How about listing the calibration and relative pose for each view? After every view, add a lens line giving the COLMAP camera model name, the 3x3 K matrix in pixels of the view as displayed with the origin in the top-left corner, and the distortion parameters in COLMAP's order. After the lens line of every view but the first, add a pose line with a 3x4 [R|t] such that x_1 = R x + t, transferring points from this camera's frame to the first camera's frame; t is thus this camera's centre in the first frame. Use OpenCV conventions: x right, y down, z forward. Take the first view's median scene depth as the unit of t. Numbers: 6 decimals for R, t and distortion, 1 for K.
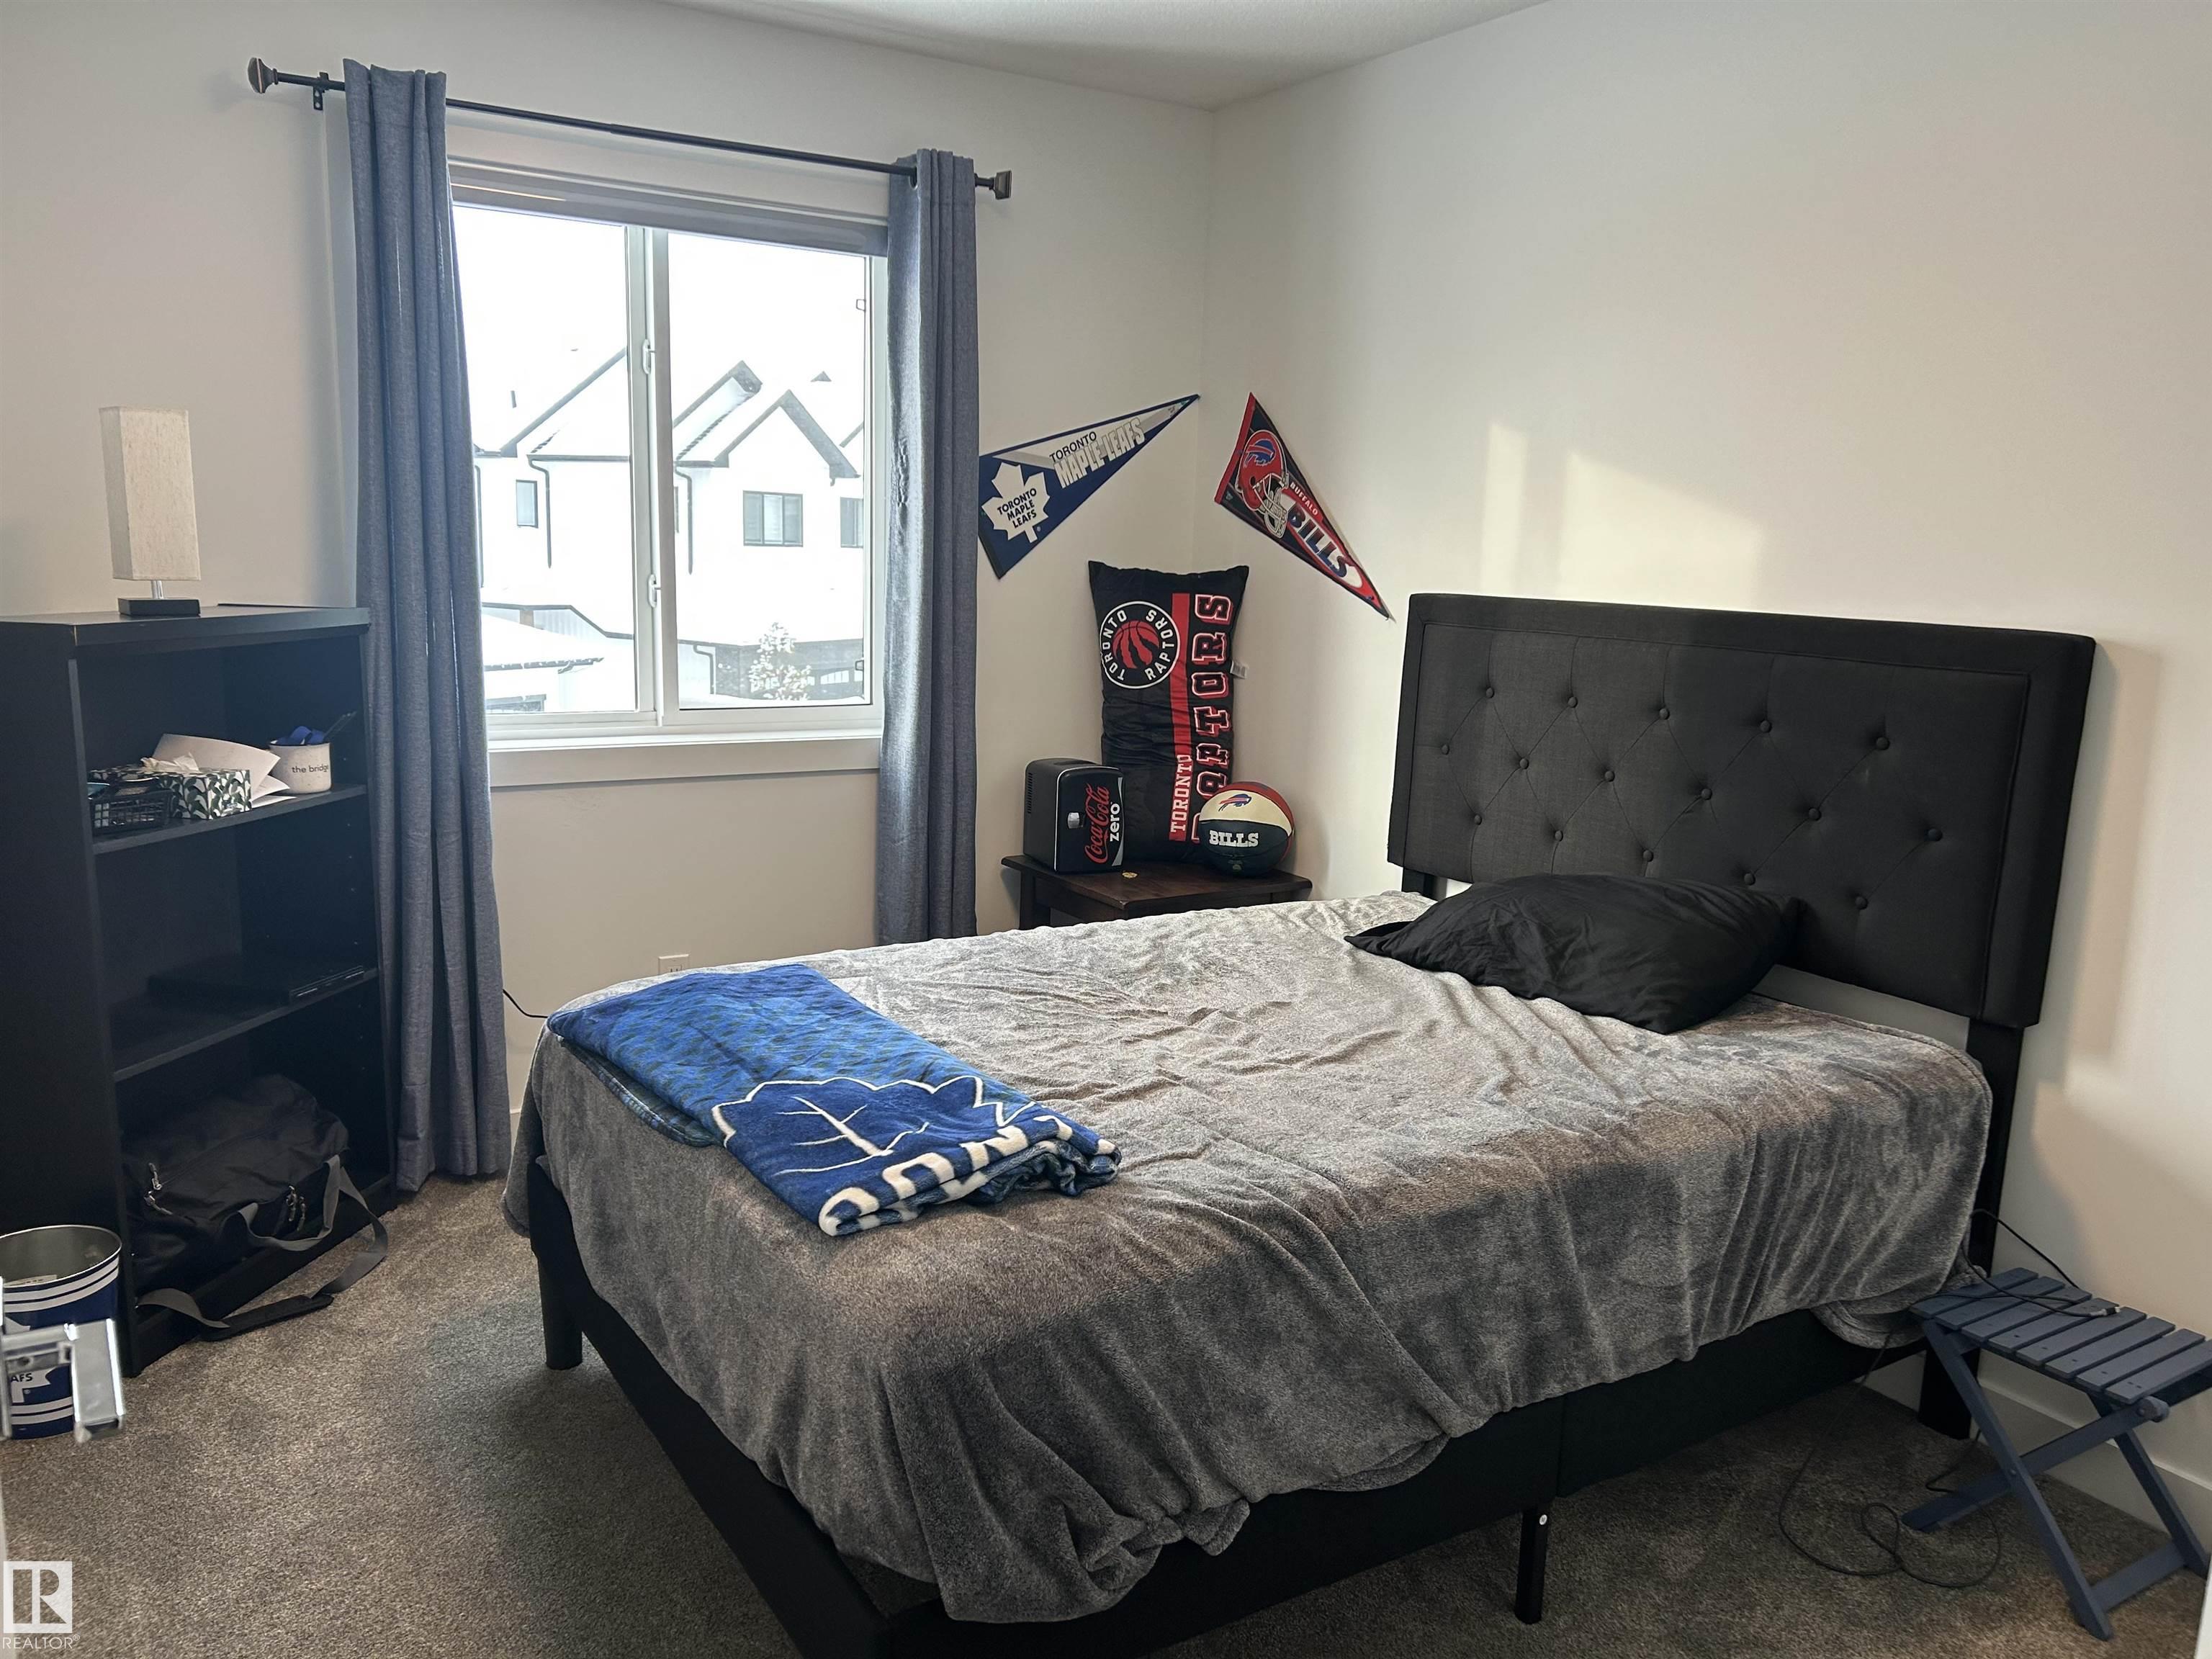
lens RADIAL K [[1654.6, 0, 1098.3], [0, 1654.6, 837.0], [0, 0, 1]] dist [0.051728, -0.058671]
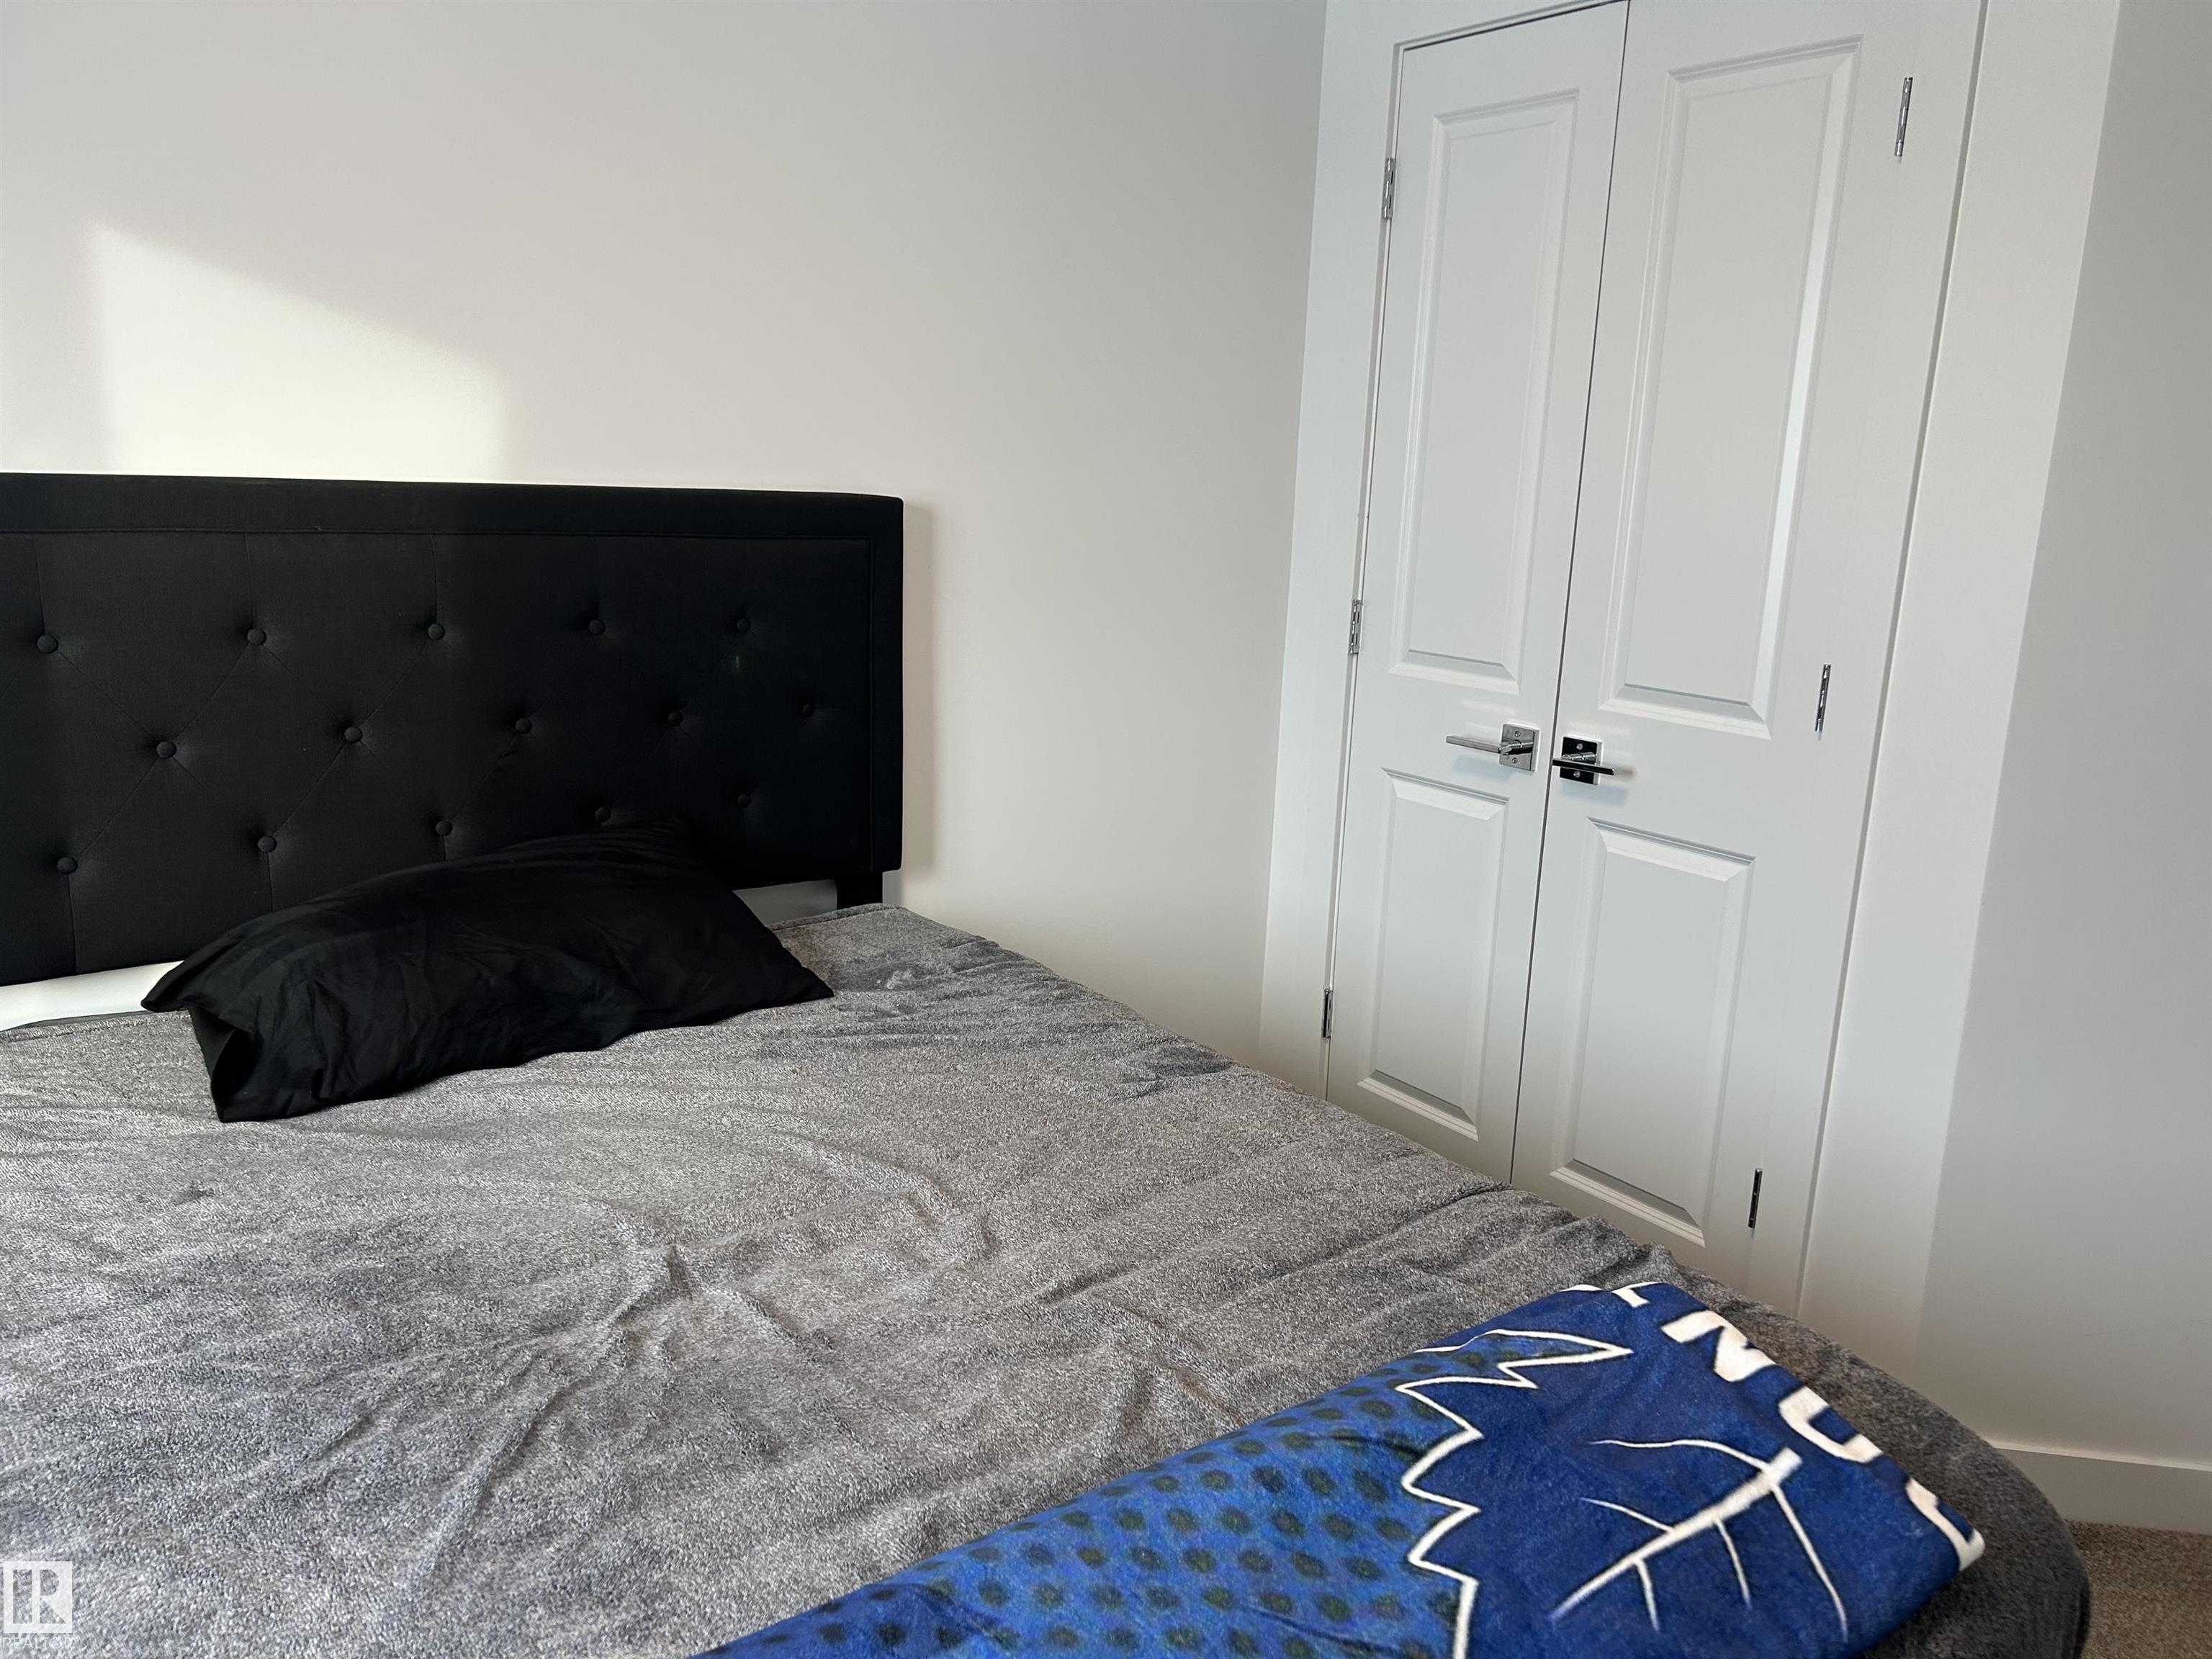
lens RADIAL K [[1654.6, 0, 1093.5], [0, 1654.6, 830.3], [0, 0, 1]] dist [0.051728, -0.058671]
pose [[-0.096795, -0.247800, 0.963964, -0.450582], [0.128795, 0.957250, 0.259007, -0.158481], [-0.986936, 0.149224, -0.060742, 0.879764]]
